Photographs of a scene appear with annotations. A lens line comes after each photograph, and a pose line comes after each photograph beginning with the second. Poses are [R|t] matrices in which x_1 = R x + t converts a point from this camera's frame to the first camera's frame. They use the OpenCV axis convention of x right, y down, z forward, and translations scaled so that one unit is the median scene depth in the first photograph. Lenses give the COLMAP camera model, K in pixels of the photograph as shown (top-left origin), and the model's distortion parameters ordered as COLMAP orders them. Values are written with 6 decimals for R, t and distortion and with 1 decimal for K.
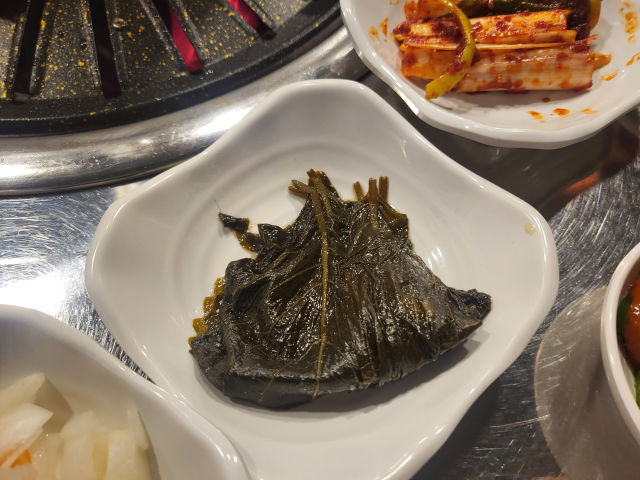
lens RADIAL K [[515.0, 0, 321.6], [0, 515.0, 227.9], [0, 0, 1]] dist [-0.007132, 0.015771]
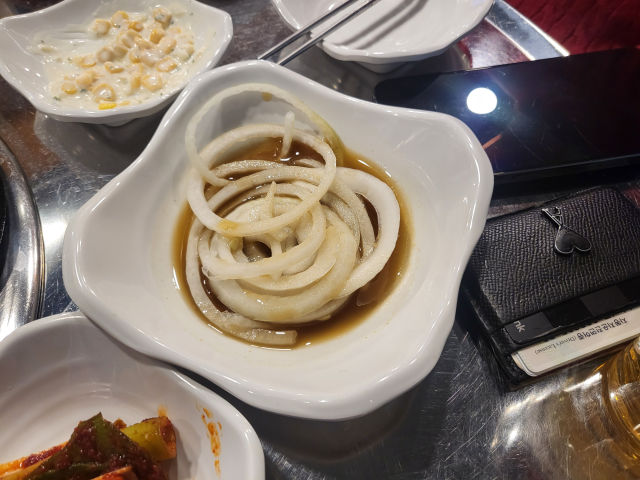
lens RADIAL K [[507.4, 0, 320.0], [0, 507.4, 240.0], [0, 0, 1]] dist [-0.011404, 0.004771]
pose [[0.927716, -0.316304, 0.198229, 0.733763], [0.320318, 0.947229, 0.012348, -0.689019], [-0.191674, 0.052042, 0.980078, 0.169490]]
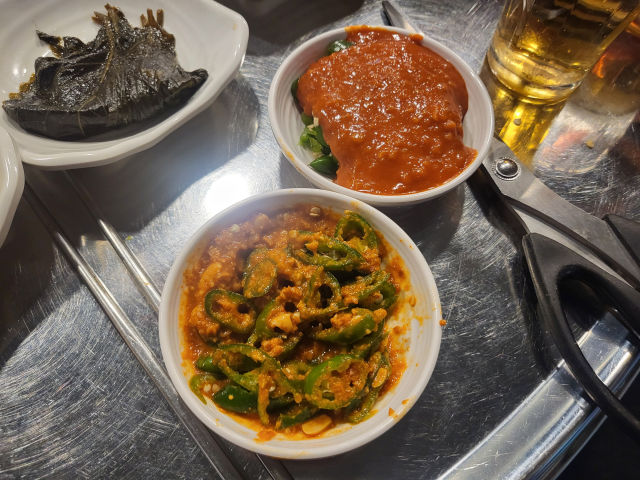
lens RADIAL K [[507.4, 0, 320.0], [0, 507.4, 240.0], [0, 0, 1]] dist [-0.011404, 0.004771]
pose [[0.998466, -0.011256, 0.054211, 0.431256], [0.007598, 0.997709, 0.067219, 0.398301], [-0.054844, -0.066704, 0.996264, -0.398332]]
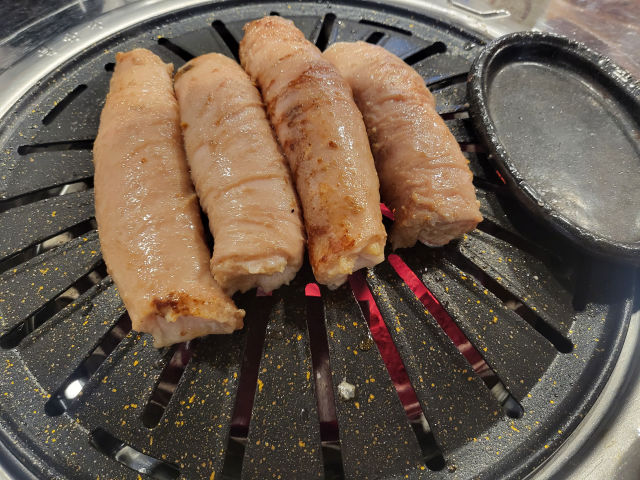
lens RADIAL K [[485.1, 0, 307.9], [0, 485.1, 240.5], [0, 0, 1]] dist [-0.011817, -0.002556]
pose [[0.990665, 0.106727, -0.084806, -0.484346], [-0.111531, 0.992289, -0.054066, -0.690566], [0.078382, 0.063020, 0.994930, 0.221422]]
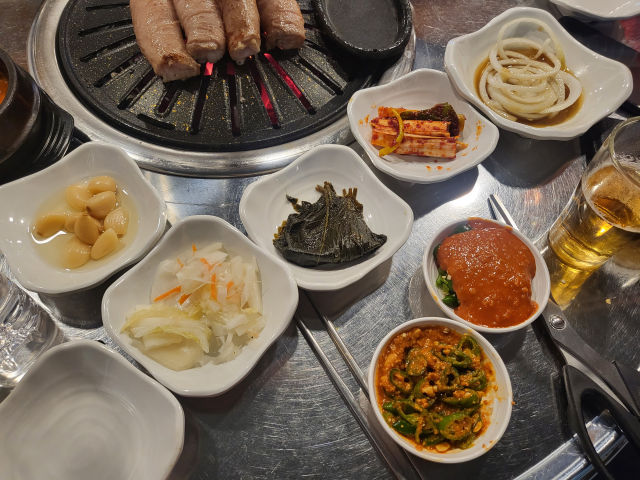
lens RADIAL K [[507.4, 0, 320.0], [0, 507.4, 240.0], [0, 0, 1]] dist [-0.011404, 0.004771]
pose [[0.993118, 0.115712, -0.018103, 0.024826], [-0.115495, 0.993228, 0.012612, 0.118728], [0.019440, -0.010435, 0.999757, -1.225373]]
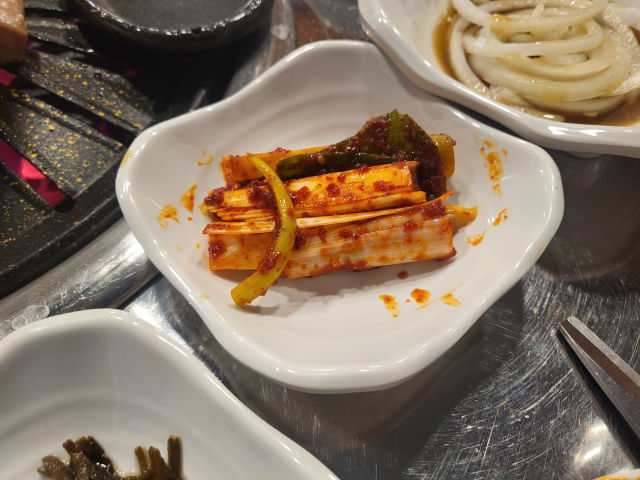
lens RADIAL K [[507.4, 0, 320.0], [0, 507.4, 240.0], [0, 0, 1]] dist [-0.011404, 0.004771]
pose [[0.991472, -0.105343, 0.076724, 0.268915], [0.111073, 0.991001, -0.074699, -0.268573], [-0.068165, 0.082583, 0.994250, 0.249405]]
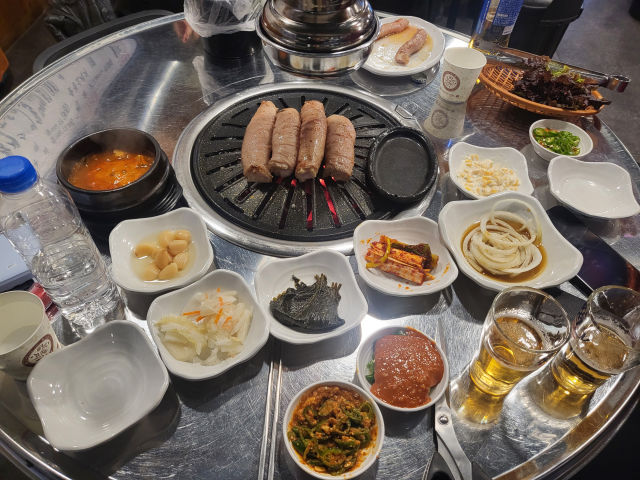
lens RADIAL K [[507.4, 0, 320.0], [0, 507.4, 240.0], [0, 0, 1]] dist [-0.011404, 0.004771]
pose [[0.892331, 0.361601, -0.270167, 0.714508], [-0.403916, 0.906848, -0.120331, 0.085611], [0.201489, 0.216499, 0.955265, -2.030324]]
